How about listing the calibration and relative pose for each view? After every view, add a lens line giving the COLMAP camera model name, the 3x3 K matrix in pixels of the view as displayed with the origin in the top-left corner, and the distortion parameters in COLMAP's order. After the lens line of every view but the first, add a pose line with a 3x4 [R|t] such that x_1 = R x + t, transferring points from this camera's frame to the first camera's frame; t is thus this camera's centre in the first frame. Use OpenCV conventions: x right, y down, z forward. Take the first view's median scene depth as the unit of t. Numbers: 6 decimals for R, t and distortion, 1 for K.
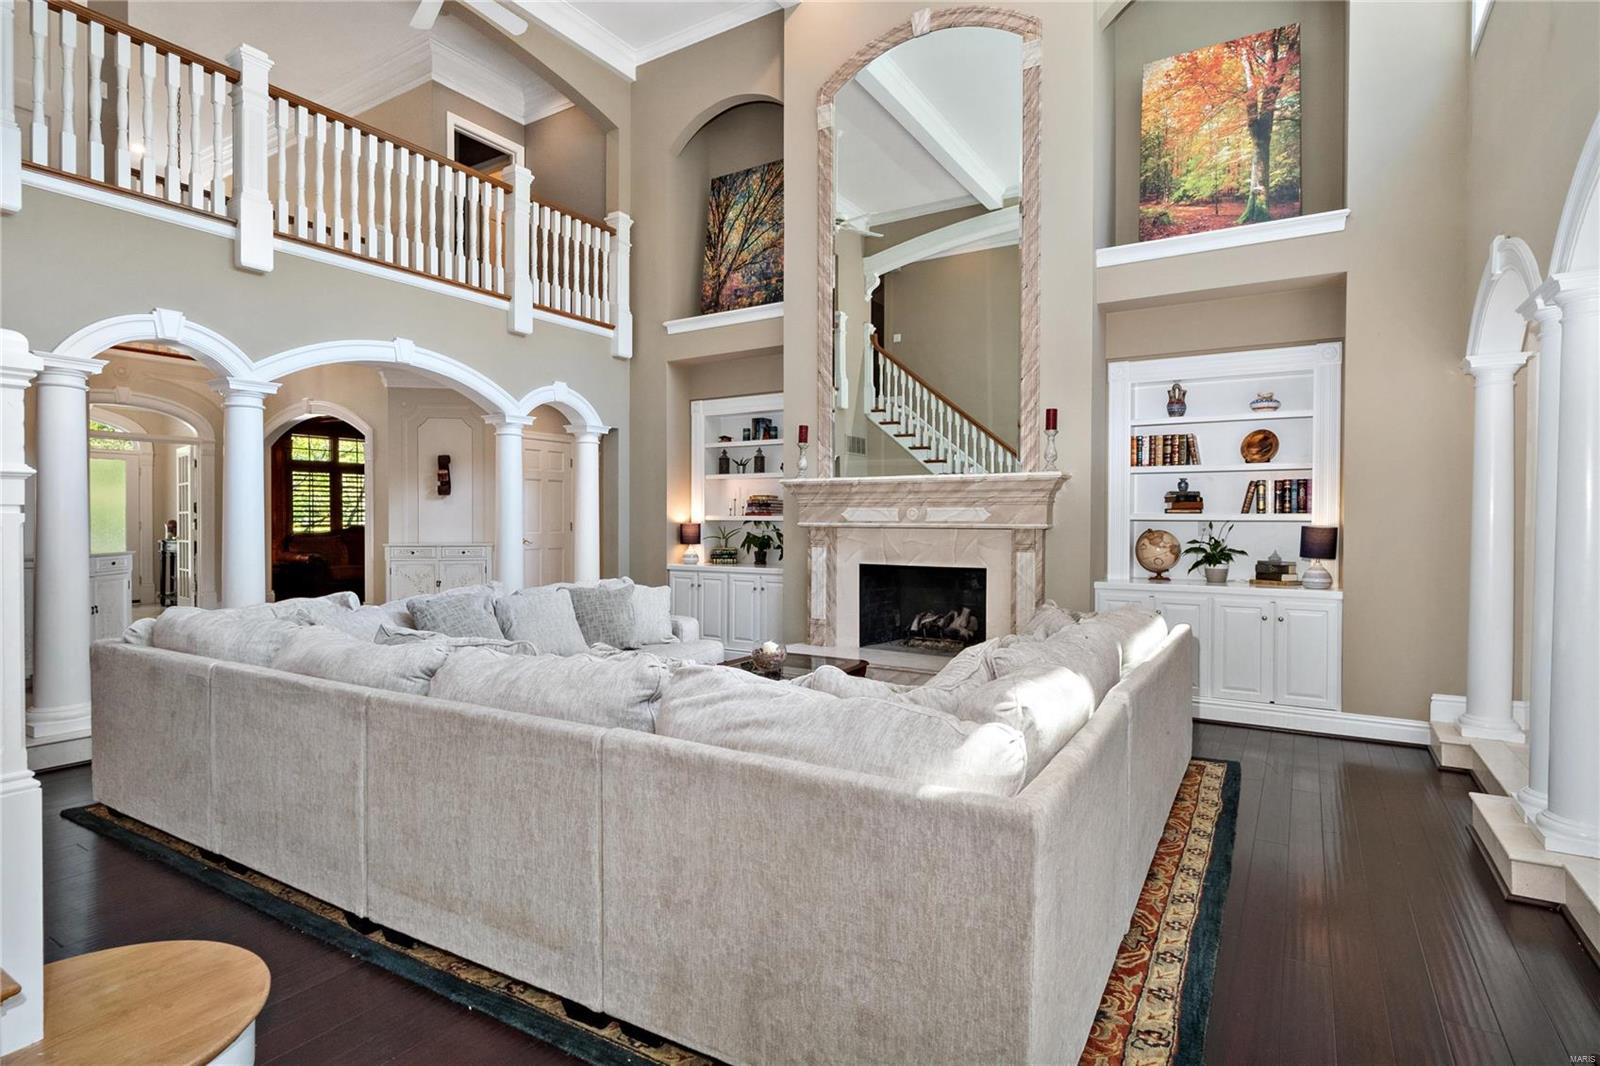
lens RADIAL K [[821.9, 0, 807.8], [0, 821.9, 535.8], [0, 0, 1]] dist [-0.013260, 0.002937]
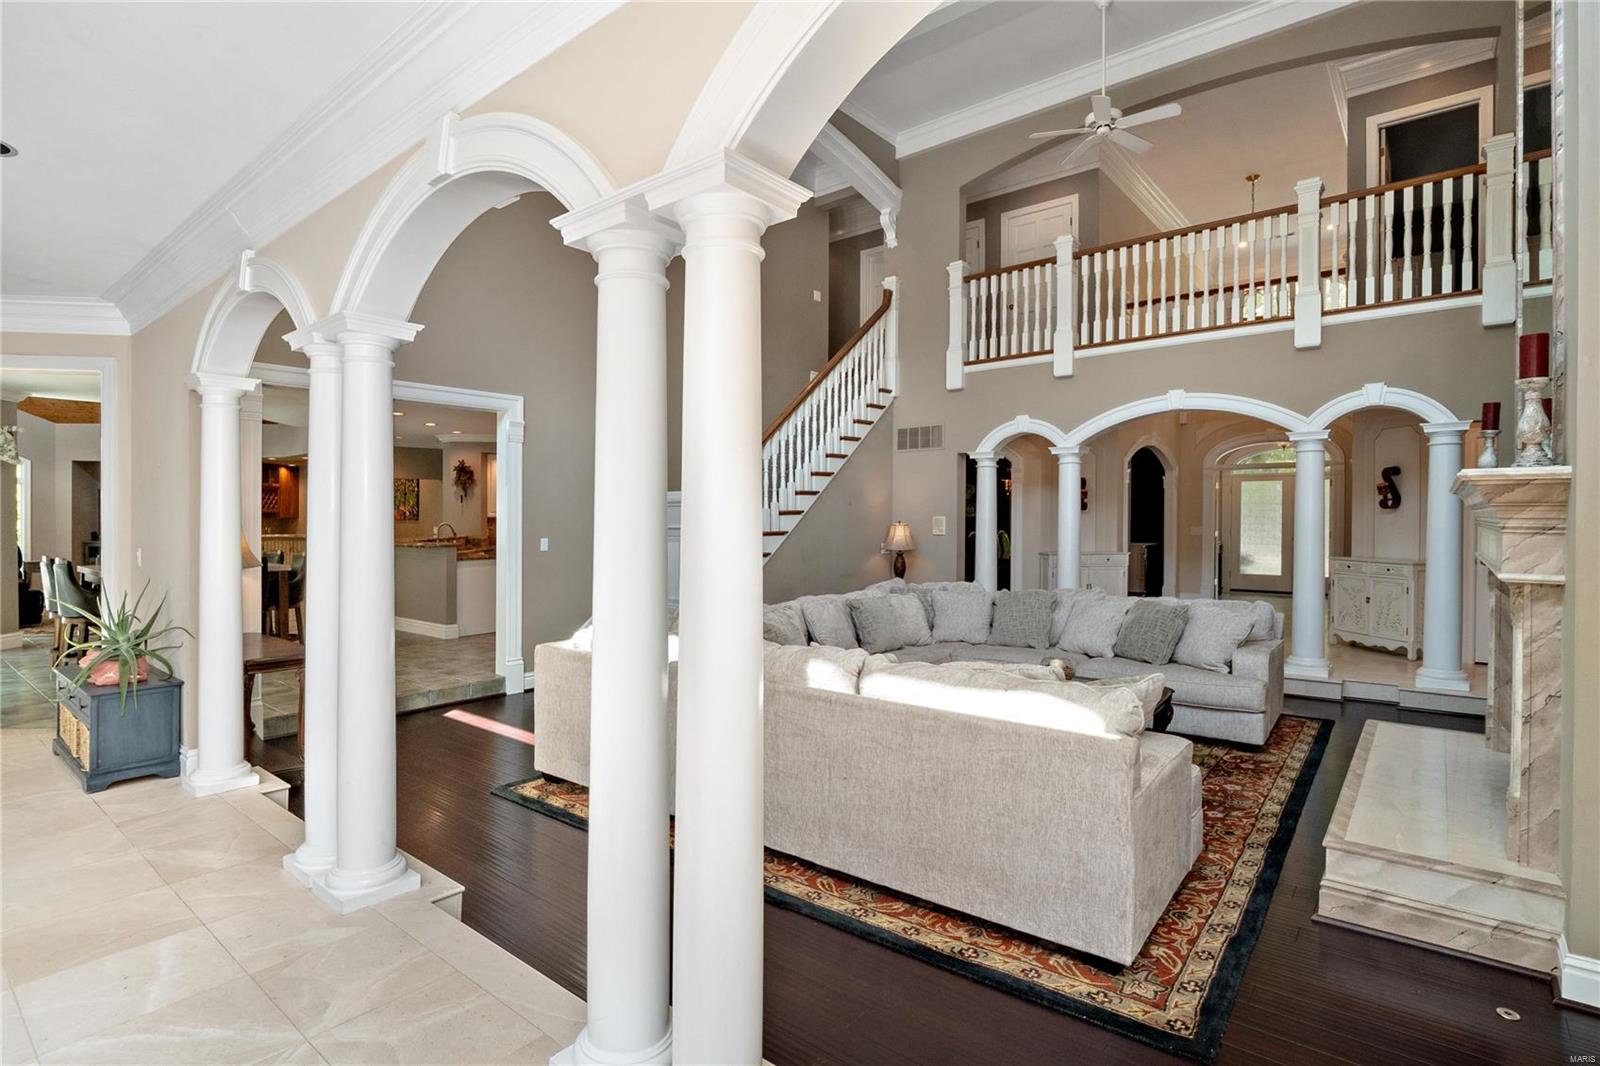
lens RADIAL K [[821.9, 0, 797.4], [0, 821.9, 528.7], [0, 0, 1]] dist [-0.013260, 0.002937]
pose [[-0.168087, 0.007934, -0.985740, 0.977186], [-0.015863, 0.999816, 0.010753, -0.041287], [0.985644, 0.017444, -0.167931, 0.773266]]
